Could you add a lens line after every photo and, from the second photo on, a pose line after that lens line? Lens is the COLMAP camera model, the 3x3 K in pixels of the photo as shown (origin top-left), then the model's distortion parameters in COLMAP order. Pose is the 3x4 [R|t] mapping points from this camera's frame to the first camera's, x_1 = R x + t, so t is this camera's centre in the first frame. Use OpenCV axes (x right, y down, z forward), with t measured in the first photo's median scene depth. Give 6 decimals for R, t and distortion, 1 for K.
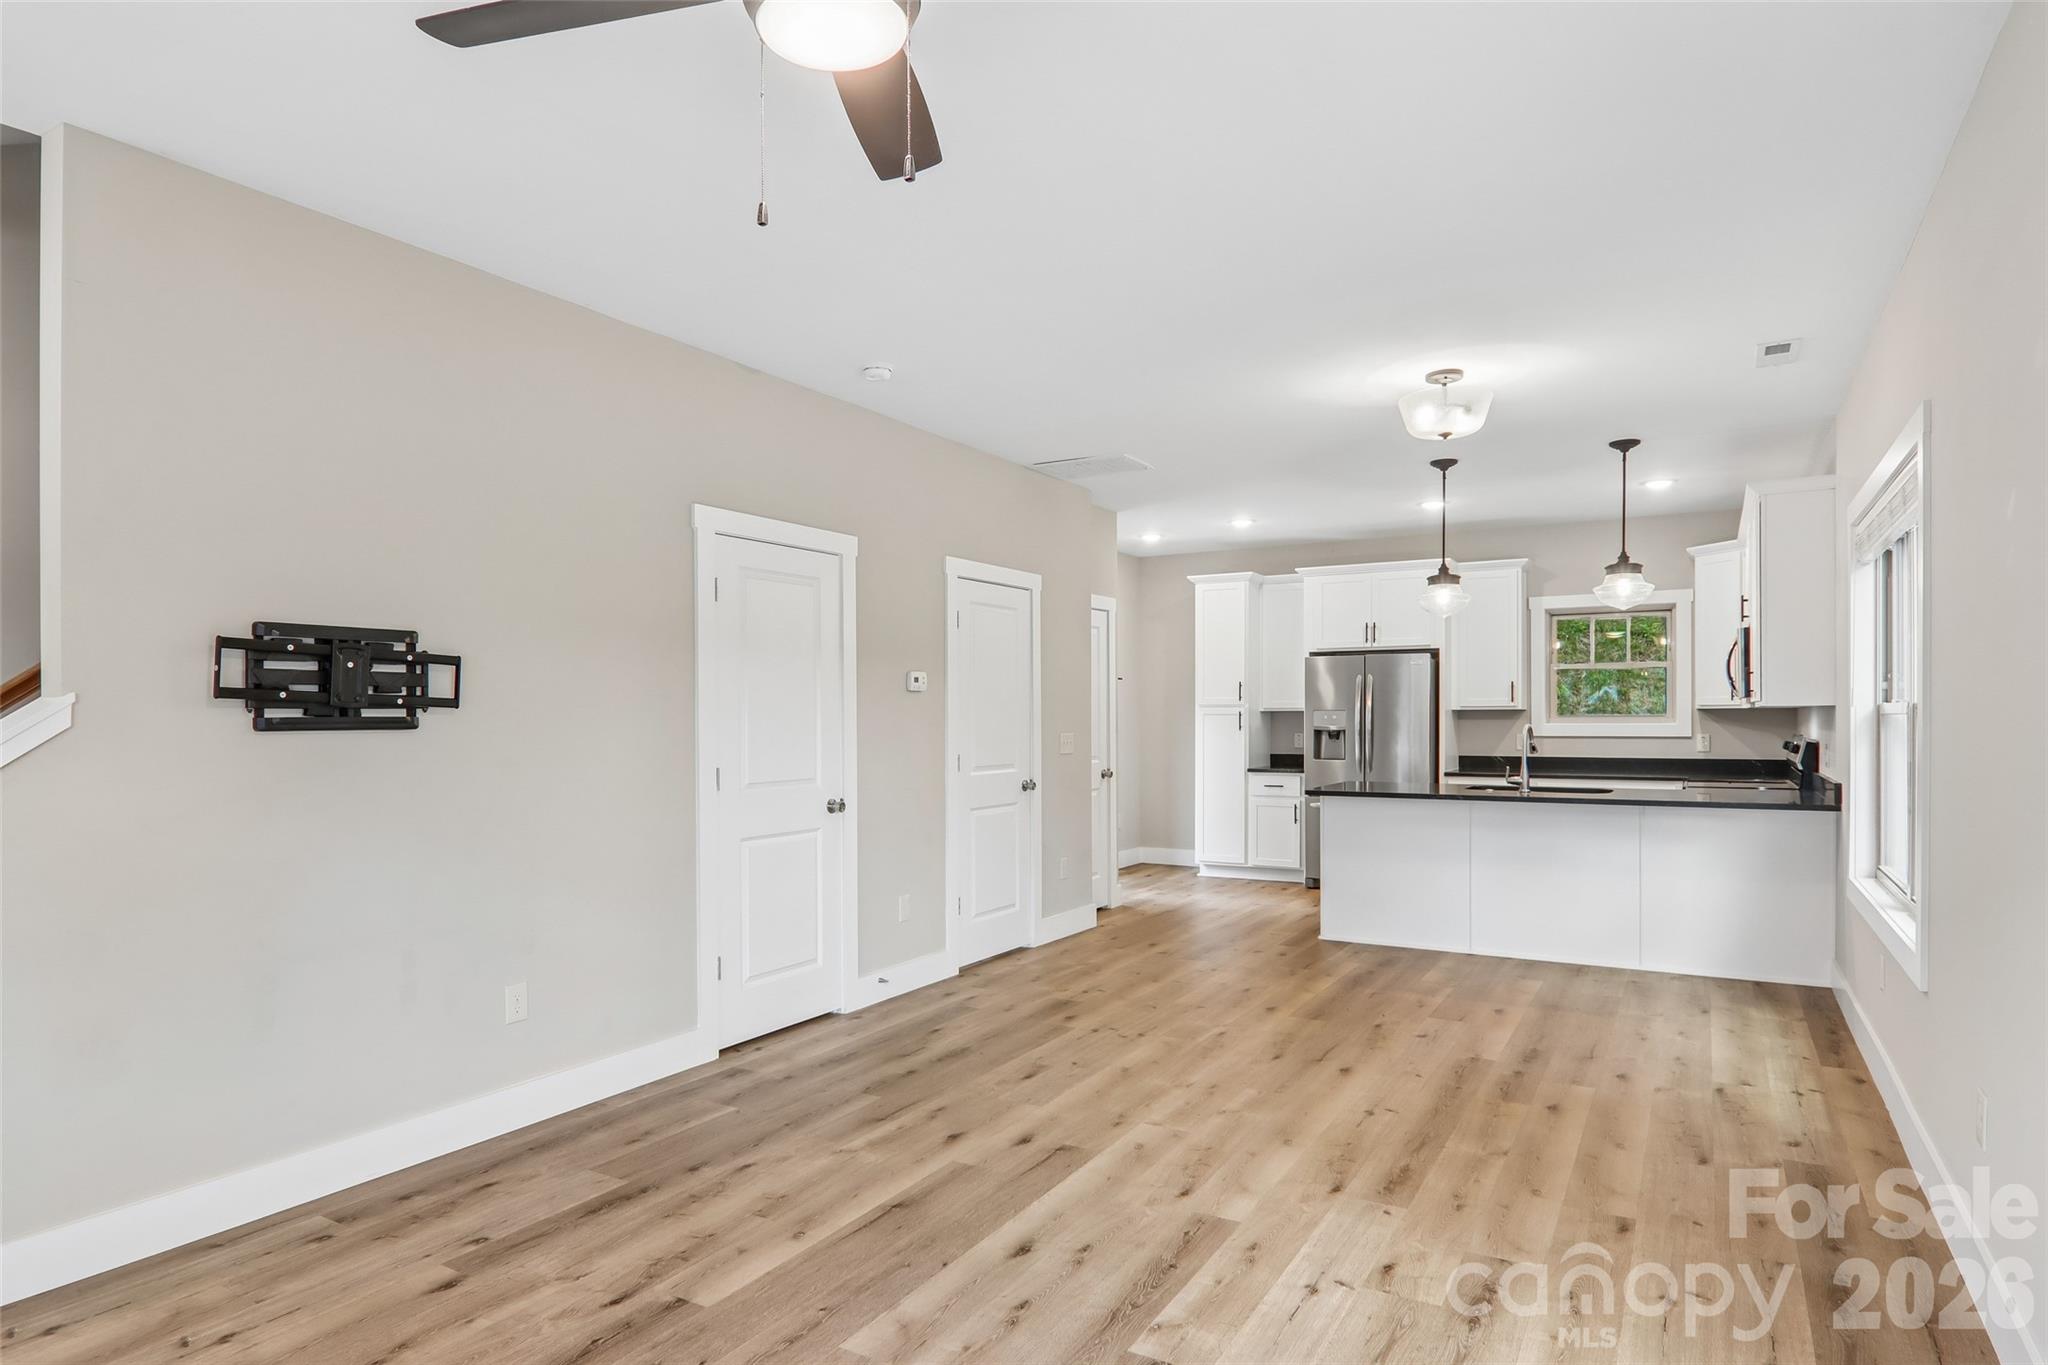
lens RADIAL K [[1158.6, 0, 1028.2], [0, 1158.6, 720.7], [0, 0, 1]] dist [-0.004547, -0.007526]
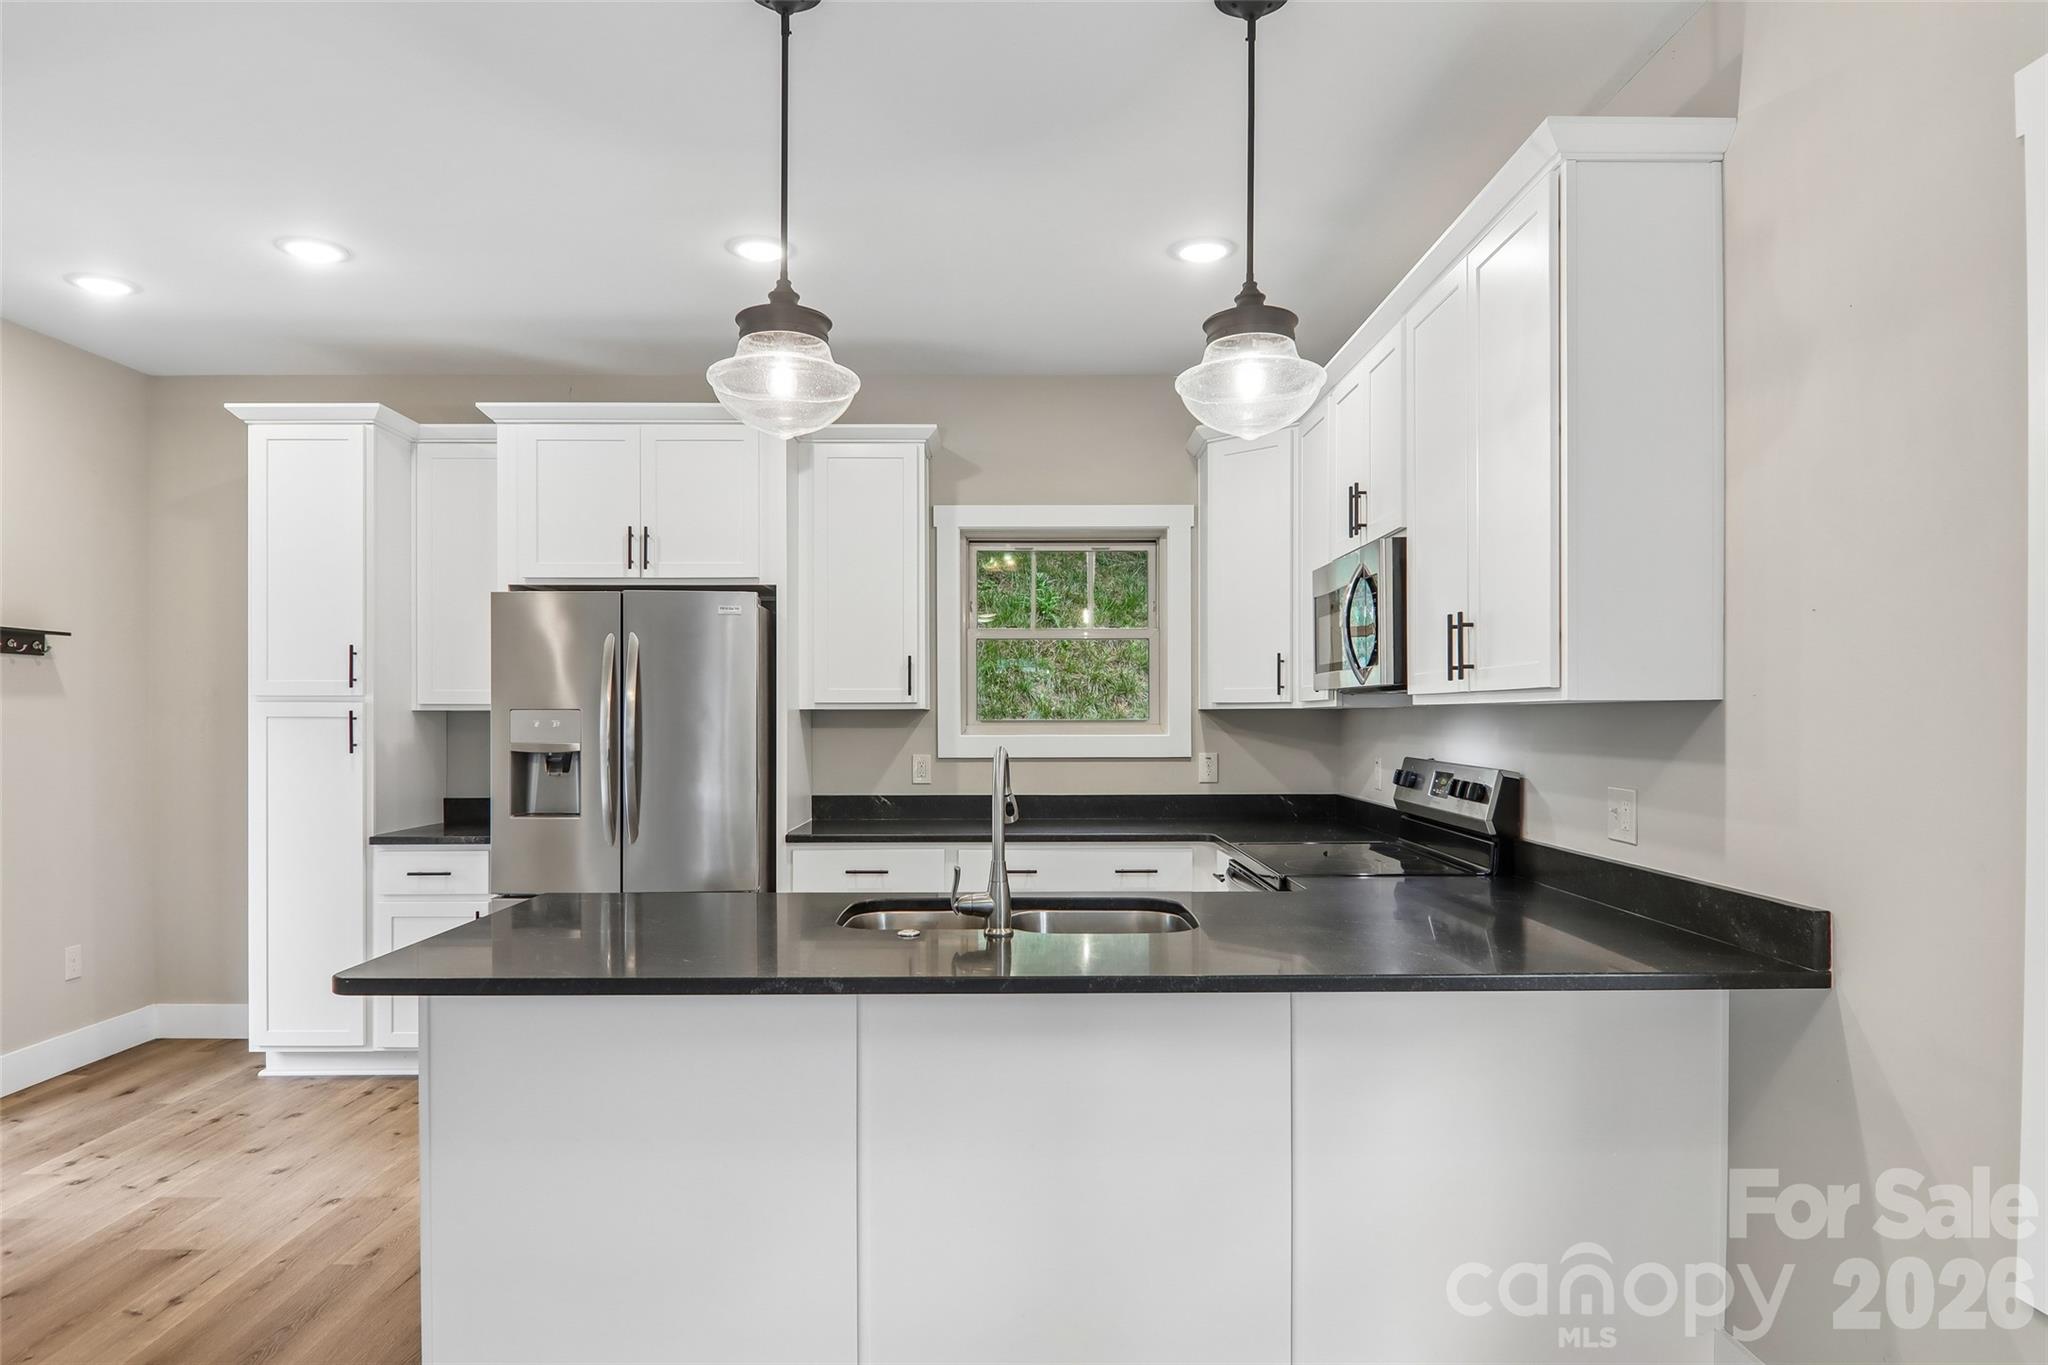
lens RADIAL K [[1209.9, 0, 1034.0], [0, 1209.9, 723.5], [0, 0, 1]] dist [0.003169, -0.018919]
pose [[0.853701, -0.001041, 0.520763, 0.240113], [0.000598, 0.999999, 0.001018, -0.004980], [-0.520763, -0.000558, 0.853701, 0.668697]]
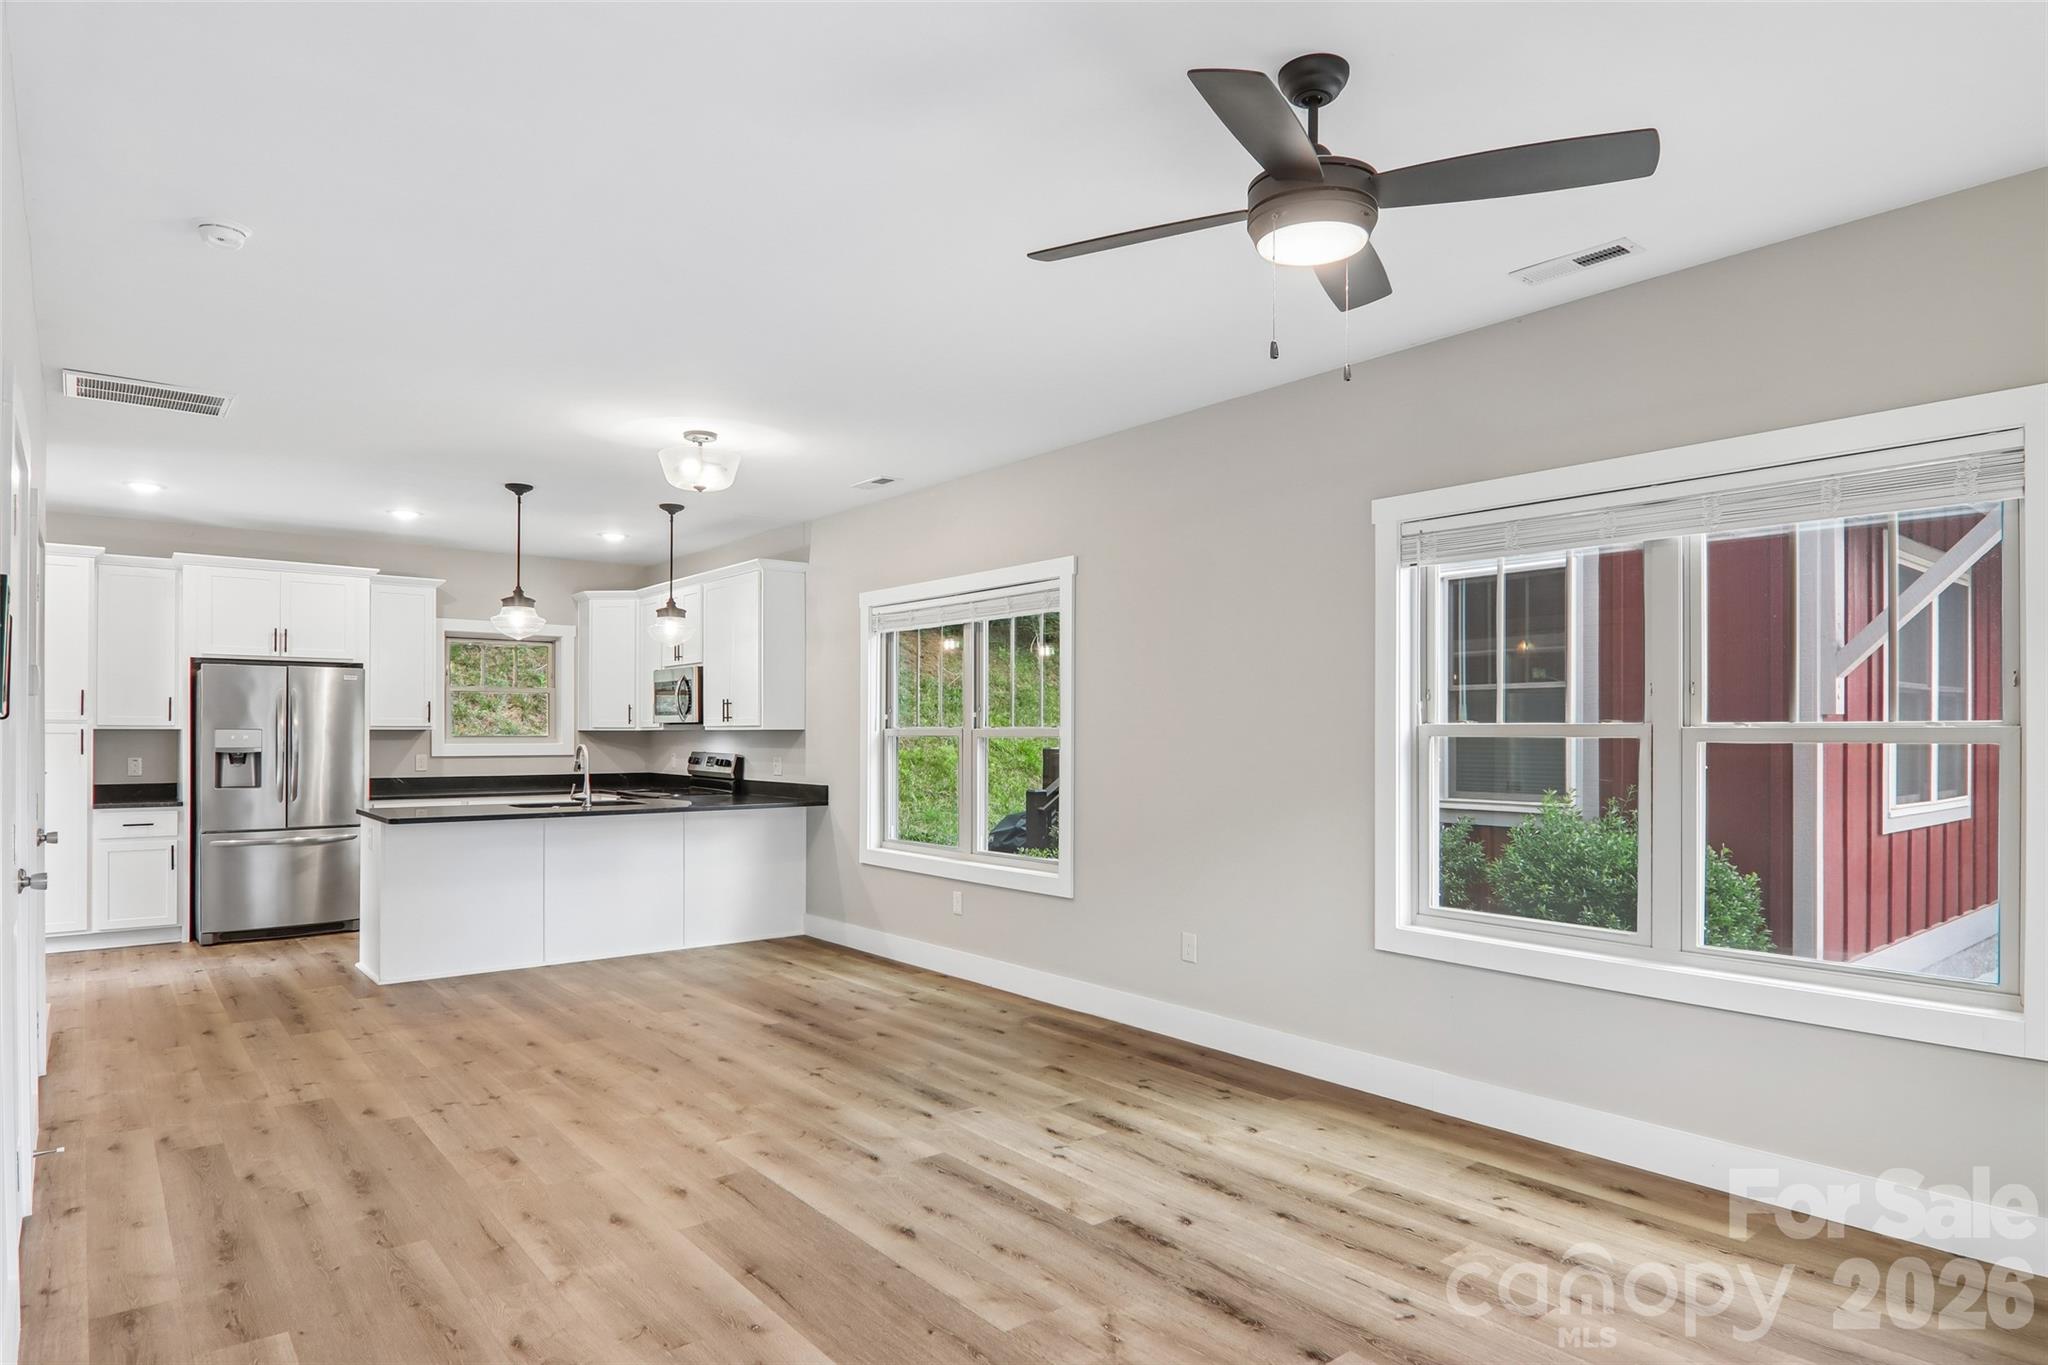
lens RADIAL K [[1158.6, 0, 1027.5], [0, 1158.6, 733.6], [0, 0, 1]] dist [-0.004547, -0.007526]
pose [[0.349223, 0.004086, 0.937031, -0.443682], [0.000904, 0.999989, -0.004698, -0.001676], [-0.937039, 0.002487, 0.349215, 0.232159]]
